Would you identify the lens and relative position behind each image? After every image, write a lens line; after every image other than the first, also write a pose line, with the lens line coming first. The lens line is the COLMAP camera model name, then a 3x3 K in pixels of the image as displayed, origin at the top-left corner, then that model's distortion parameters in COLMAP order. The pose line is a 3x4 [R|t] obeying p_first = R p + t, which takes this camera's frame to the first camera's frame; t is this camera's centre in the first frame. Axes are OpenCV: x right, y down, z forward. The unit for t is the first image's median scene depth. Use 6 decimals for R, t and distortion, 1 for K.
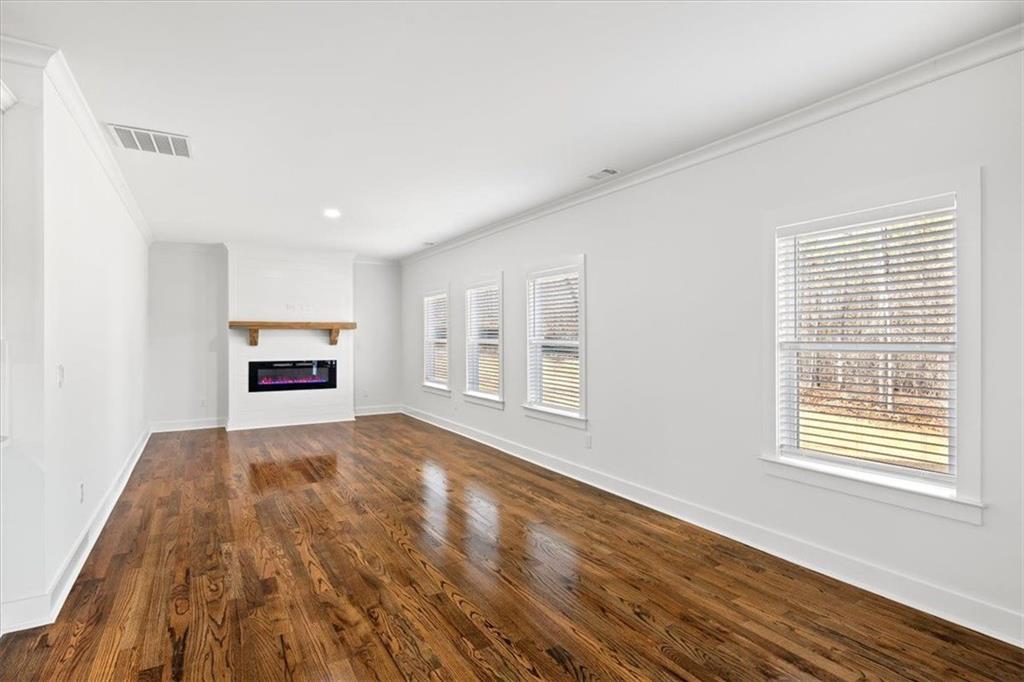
lens RADIAL K [[506.1, 0, 513.7], [0, 506.1, 341.2], [0, 0, 1]] dist [-0.006358, 0.003284]
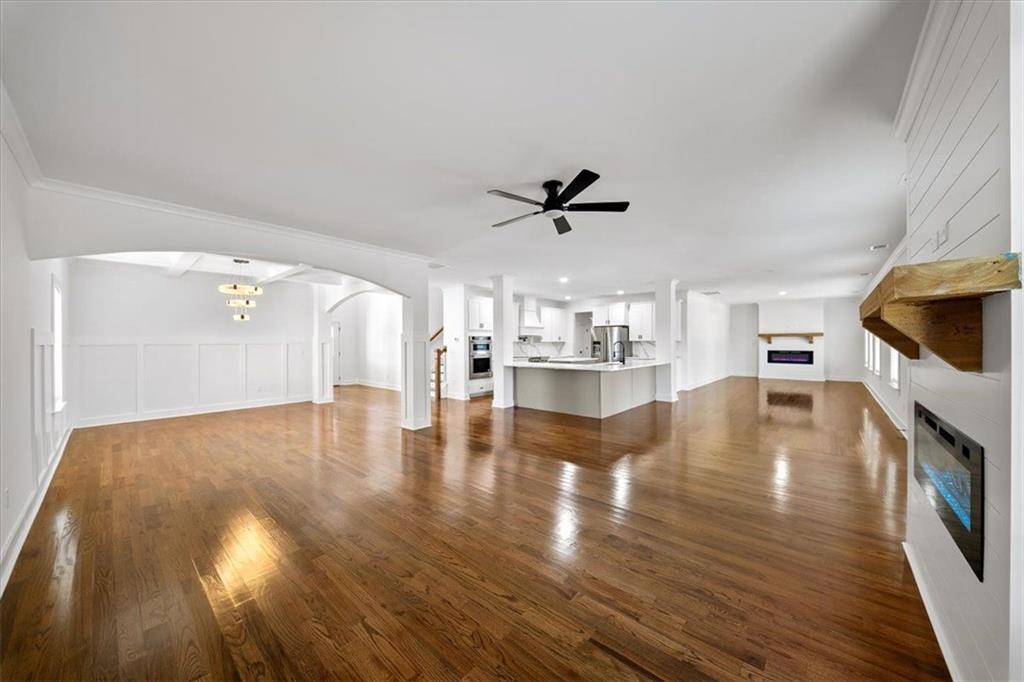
lens RADIAL K [[362.5, 0, 511.9], [0, 362.5, 345.2], [0, 0, 1]] dist [-0.000127, -0.000044]
pose [[0.293984, 0.004933, -0.955798, 1.570904], [-0.002046, 0.999988, 0.004532, 0.021750], [0.955808, 0.000623, 0.293990, -1.377148]]
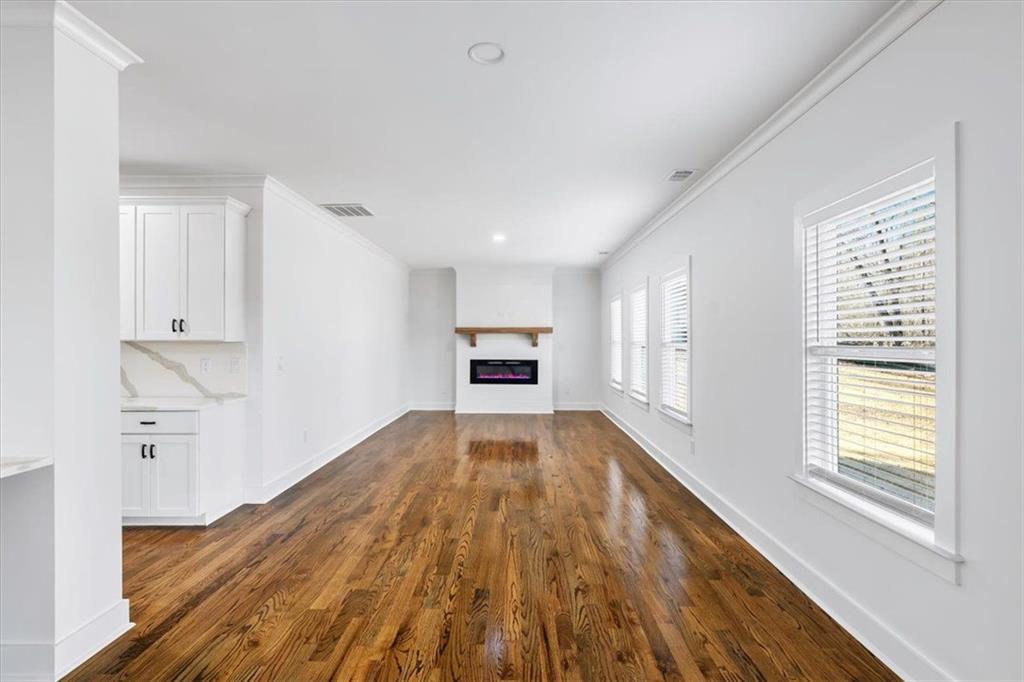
lens RADIAL K [[506.1, 0, 512.5], [0, 506.1, 341.4], [0, 0, 1]] dist [-0.006358, 0.003284]
pose [[0.845176, 0.003569, -0.534476, 0.480973], [-0.006660, 0.999970, -0.003854, -0.000219], [0.534446, 0.006817, 0.845175, -0.012734]]
